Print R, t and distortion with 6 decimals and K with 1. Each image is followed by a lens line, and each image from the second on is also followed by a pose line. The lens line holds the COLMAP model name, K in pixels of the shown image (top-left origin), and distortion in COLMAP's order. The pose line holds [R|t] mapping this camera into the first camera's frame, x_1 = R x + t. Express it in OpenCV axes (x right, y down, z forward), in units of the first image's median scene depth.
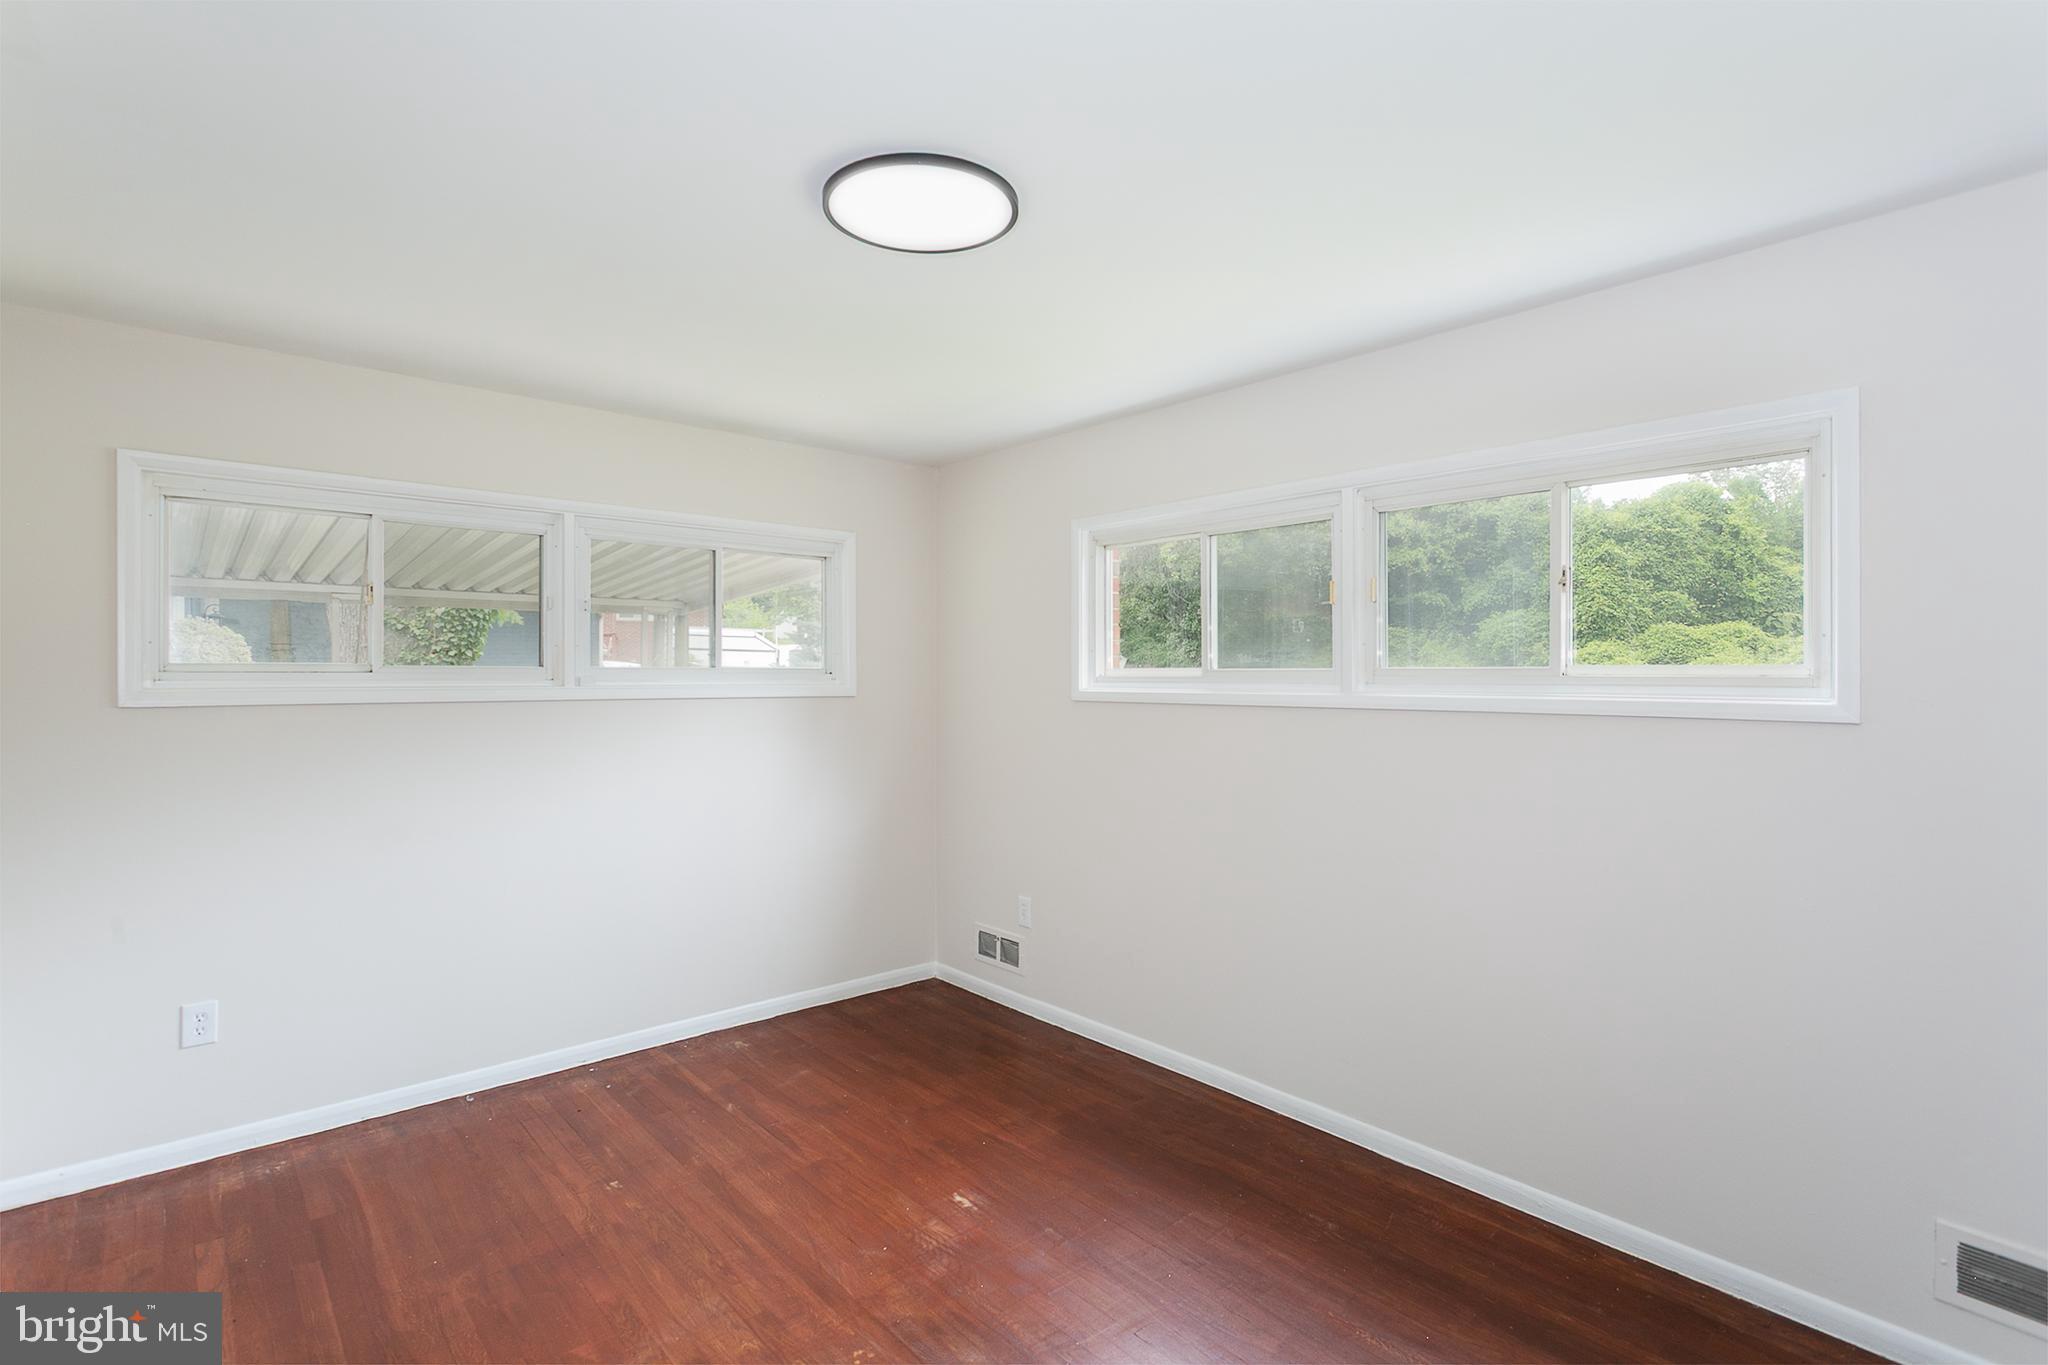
lens RADIAL K [[961.7, 0, 1021.3], [0, 961.7, 683.3], [0, 0, 1]] dist [0.003097, -0.000073]
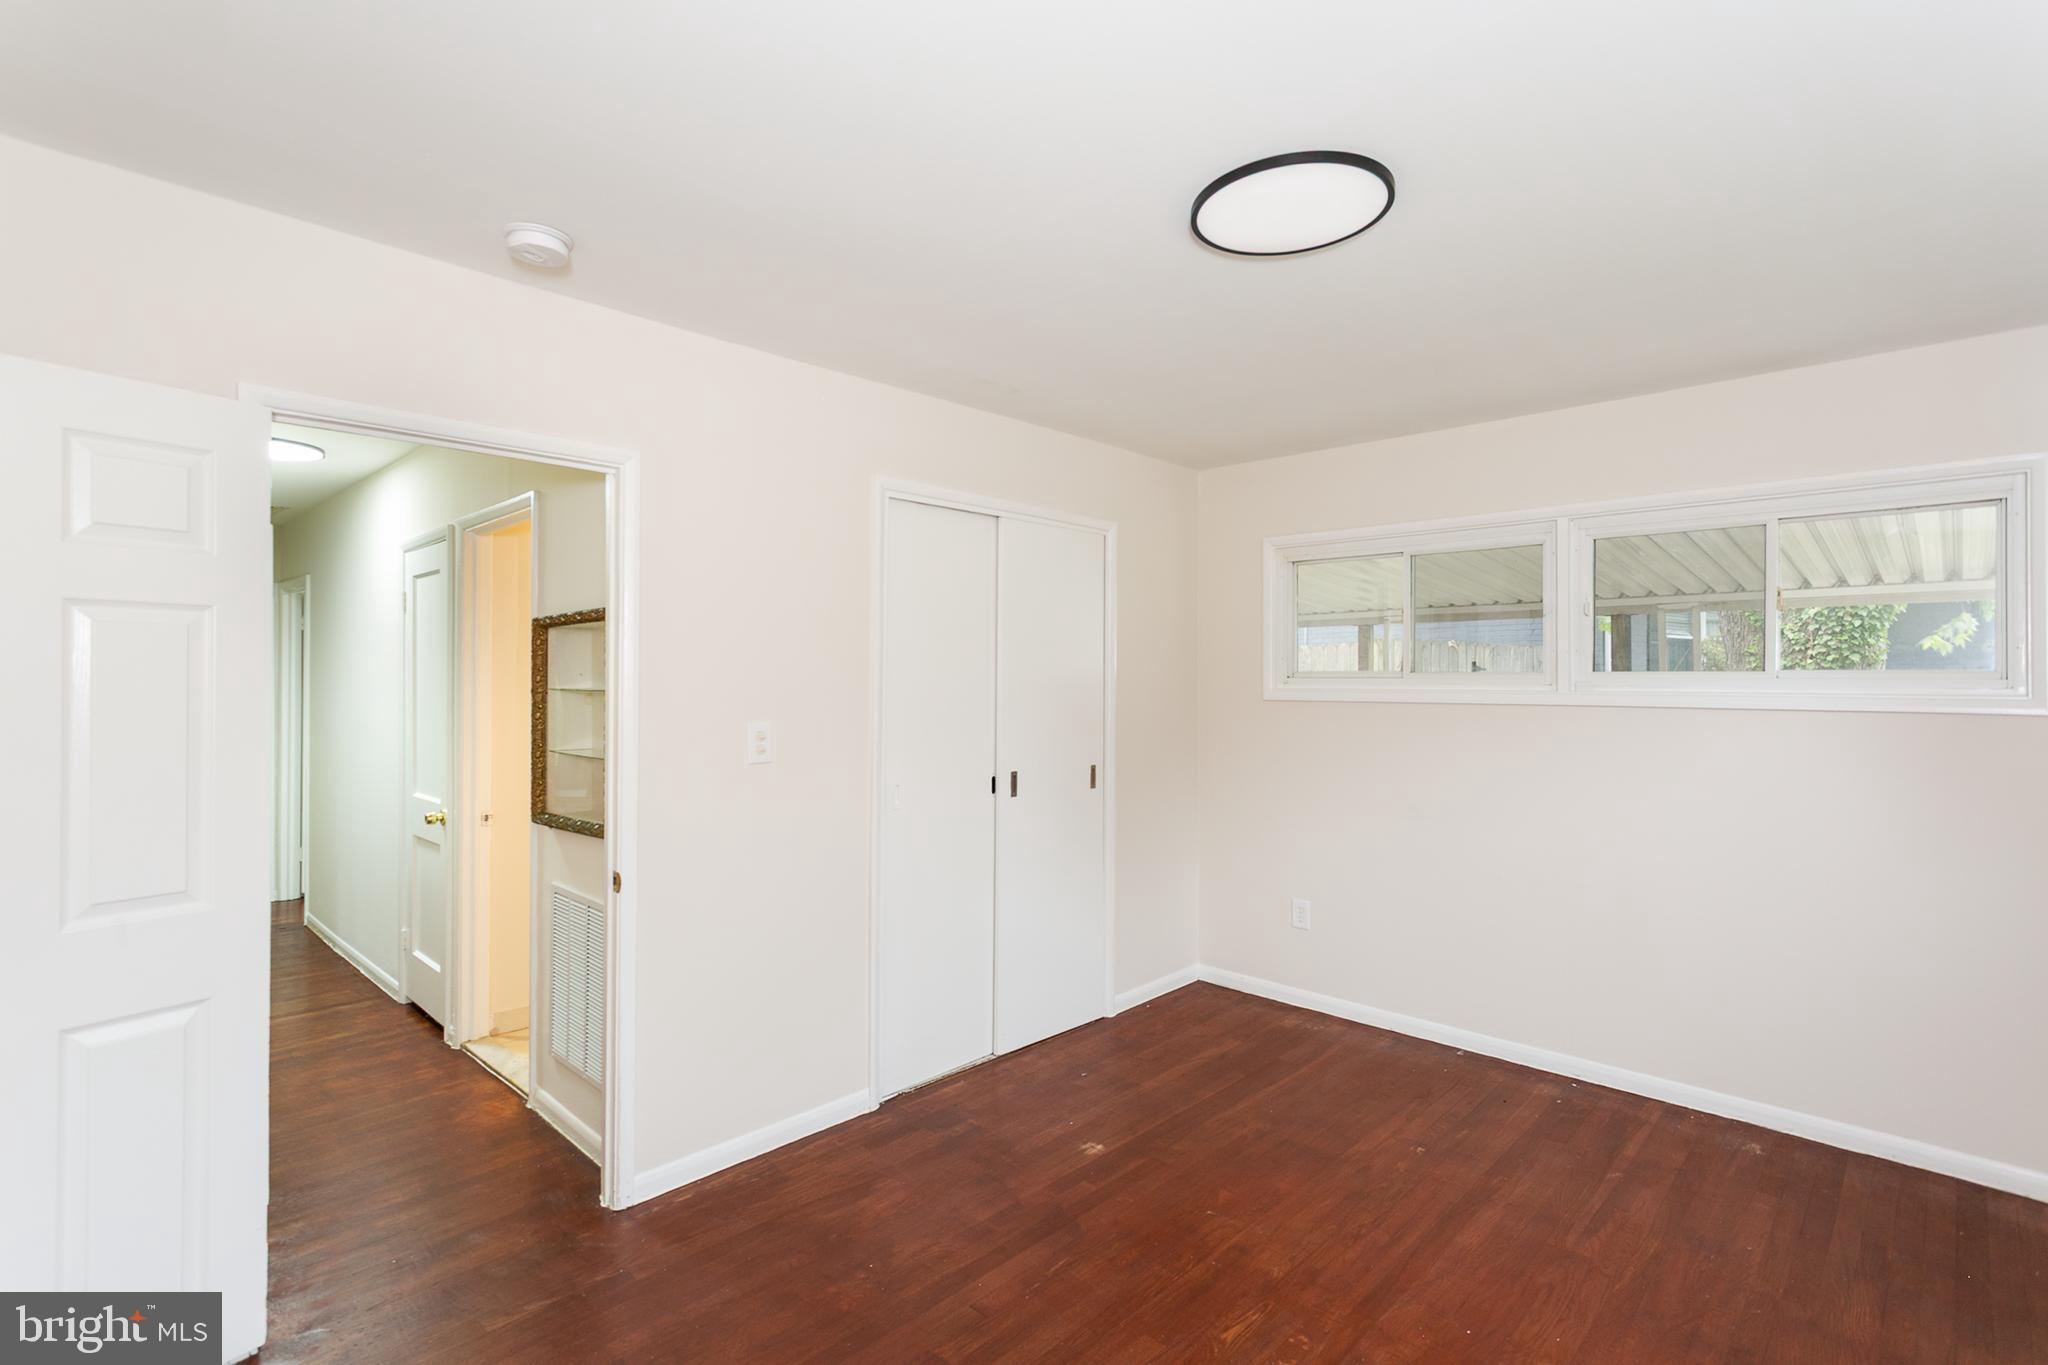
lens RADIAL K [[961.7, 0, 1009.3], [0, 961.7, 681.1], [0, 0, 1]] dist [0.003097, -0.000073]
pose [[0.083579, 0.000611, -0.996501, 0.508757], [-0.012774, 0.999918, -0.000458, 0.000899], [0.996419, 0.012768, 0.083580, 0.367864]]
